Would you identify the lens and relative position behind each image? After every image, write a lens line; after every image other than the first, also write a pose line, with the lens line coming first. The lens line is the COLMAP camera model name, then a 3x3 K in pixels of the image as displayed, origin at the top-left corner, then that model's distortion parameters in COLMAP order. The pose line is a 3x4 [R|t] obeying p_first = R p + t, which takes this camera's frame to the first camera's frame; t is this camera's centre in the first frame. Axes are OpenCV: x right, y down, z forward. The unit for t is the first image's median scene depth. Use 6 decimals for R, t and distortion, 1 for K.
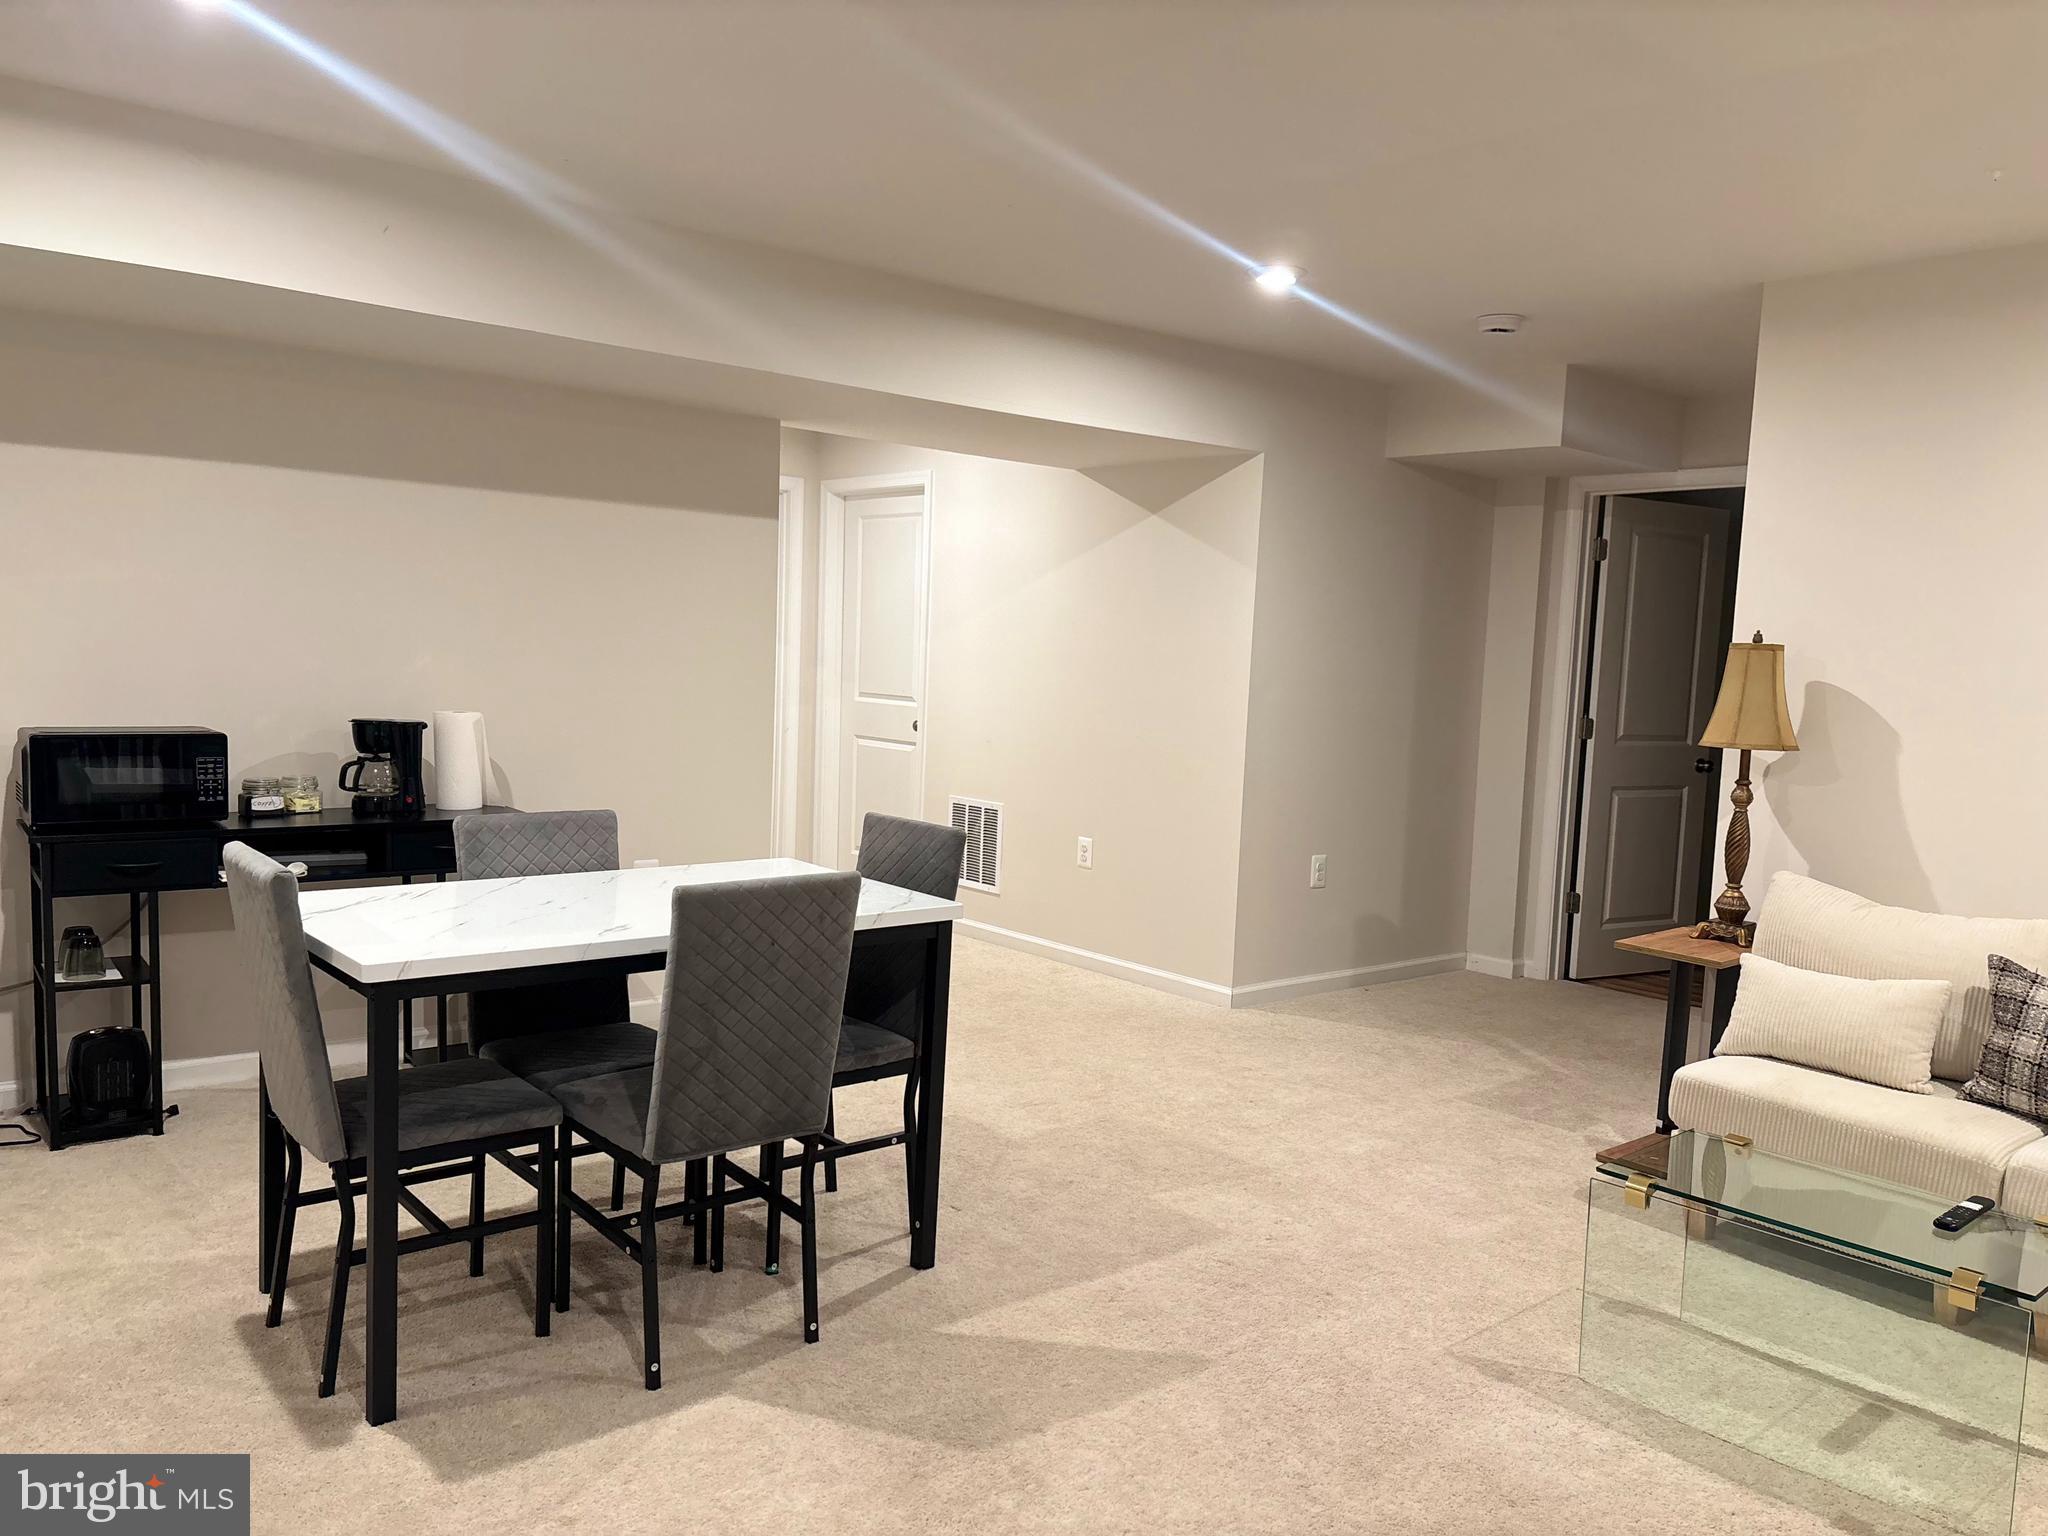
lens RADIAL K [[1550.2, 0, 1015.3], [0, 1550.2, 797.7], [0, 0, 1]] dist [0.090131, -0.087305]
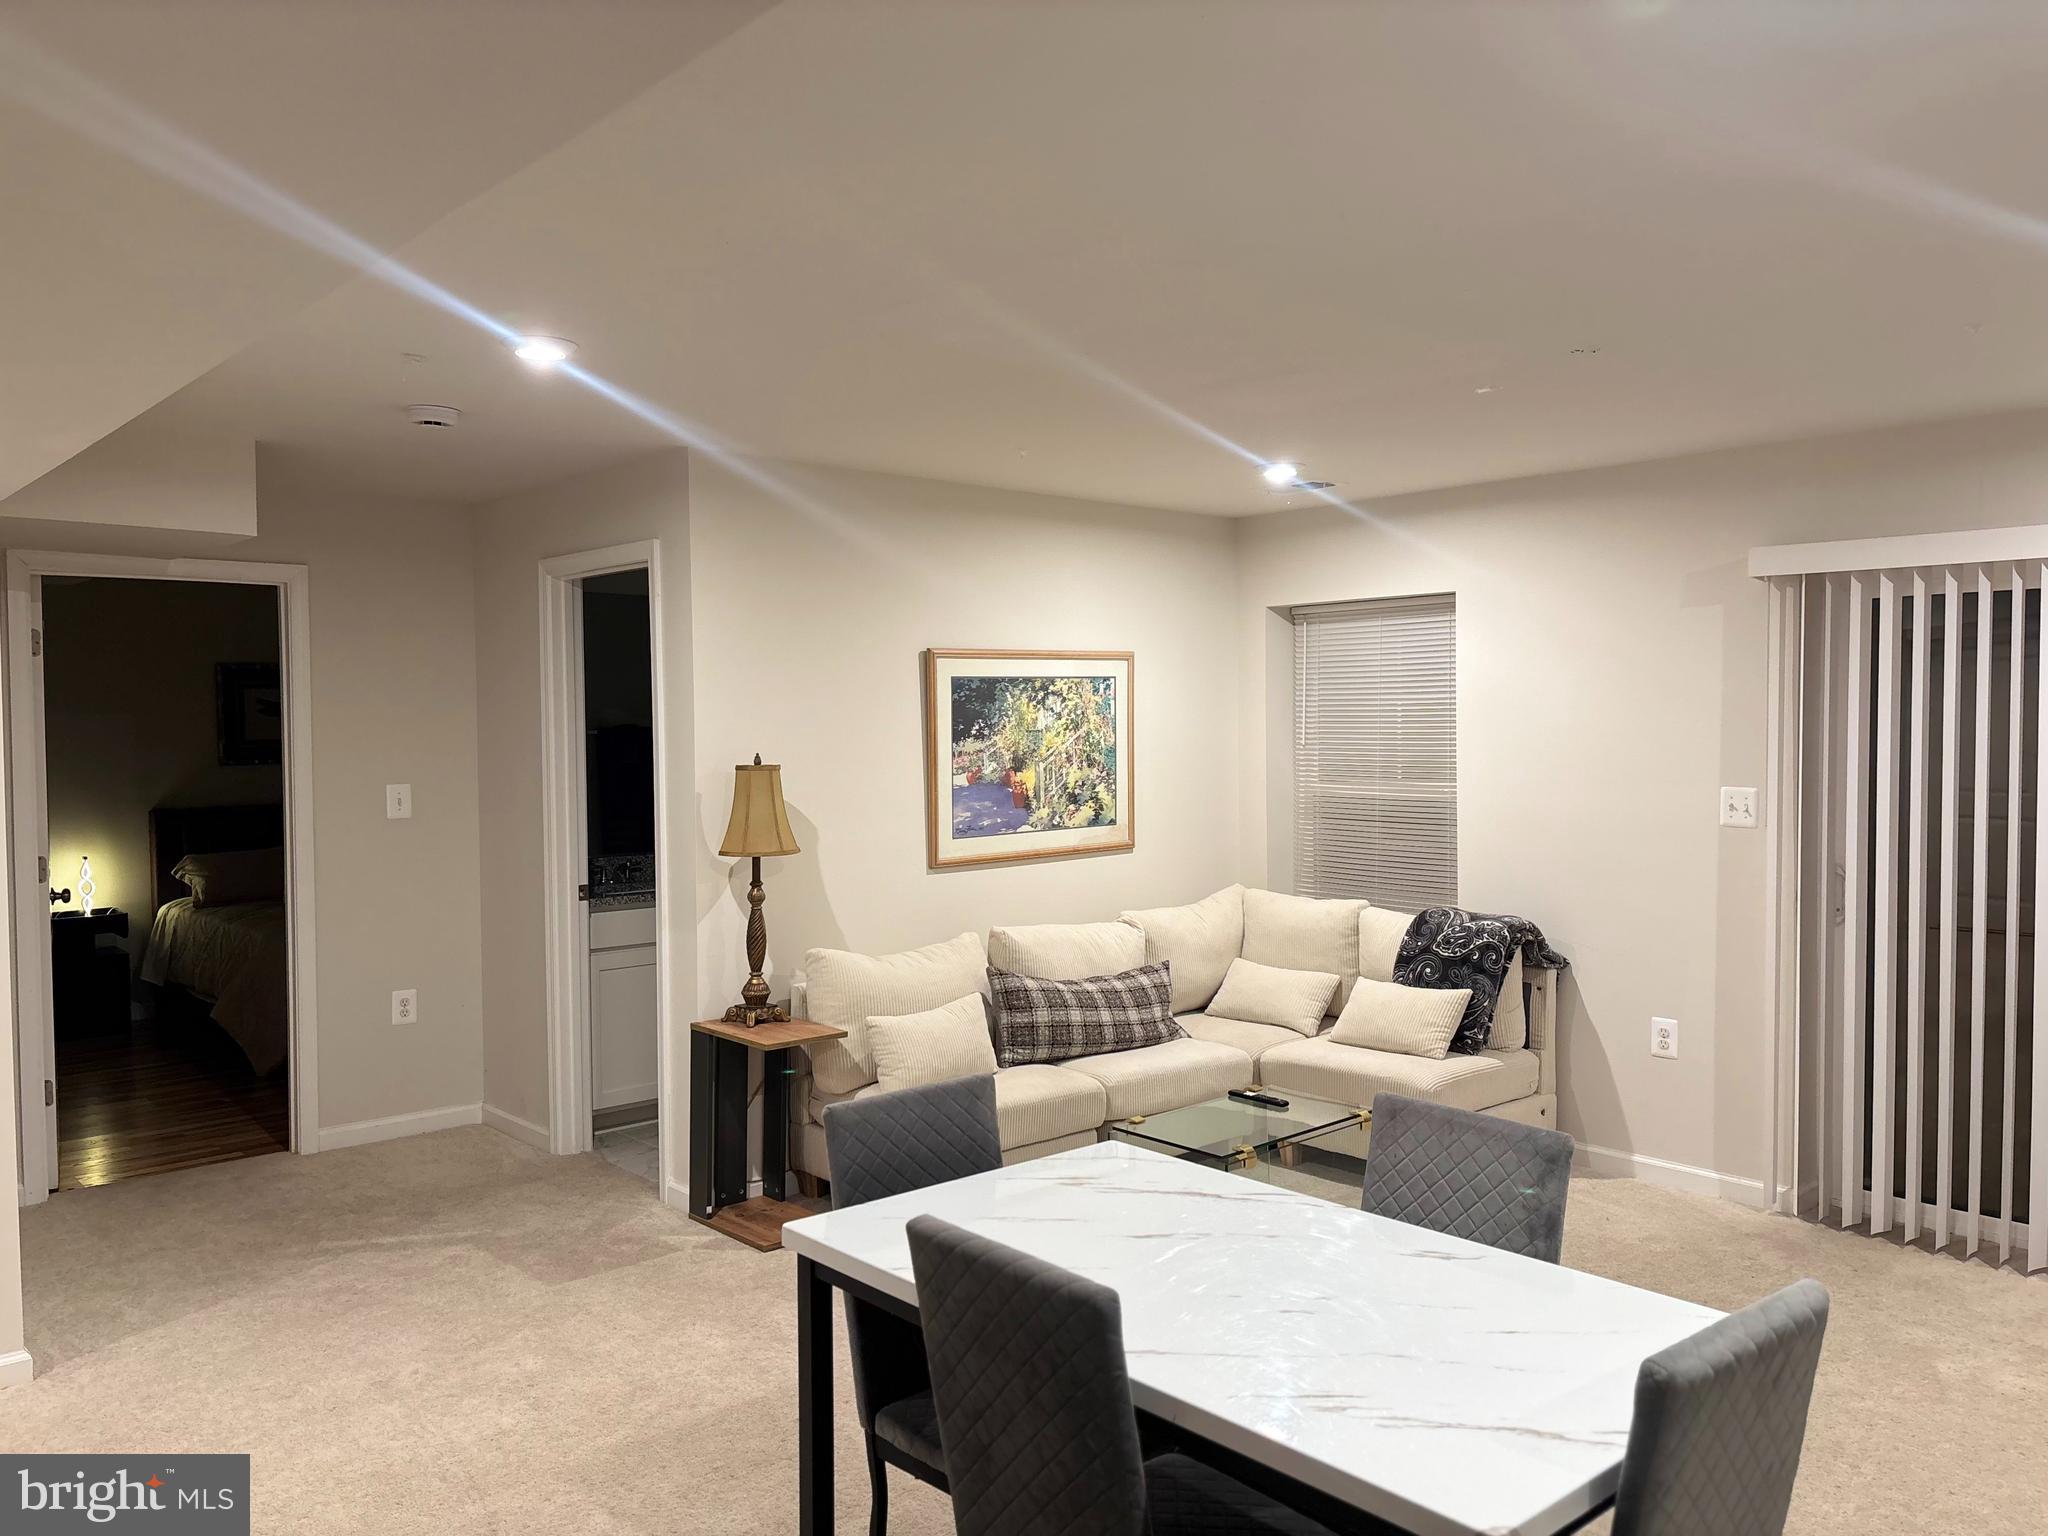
lens RADIAL K [[1550.2, 0, 1015.3], [0, 1550.2, 797.7], [0, 0, 1]] dist [0.090131, -0.087305]
pose [[-0.028038, -0.088899, 0.995646, -0.719856], [0.107263, 0.990019, 0.091417, -0.165887], [-0.993835, 0.109359, -0.018222, 0.878951]]
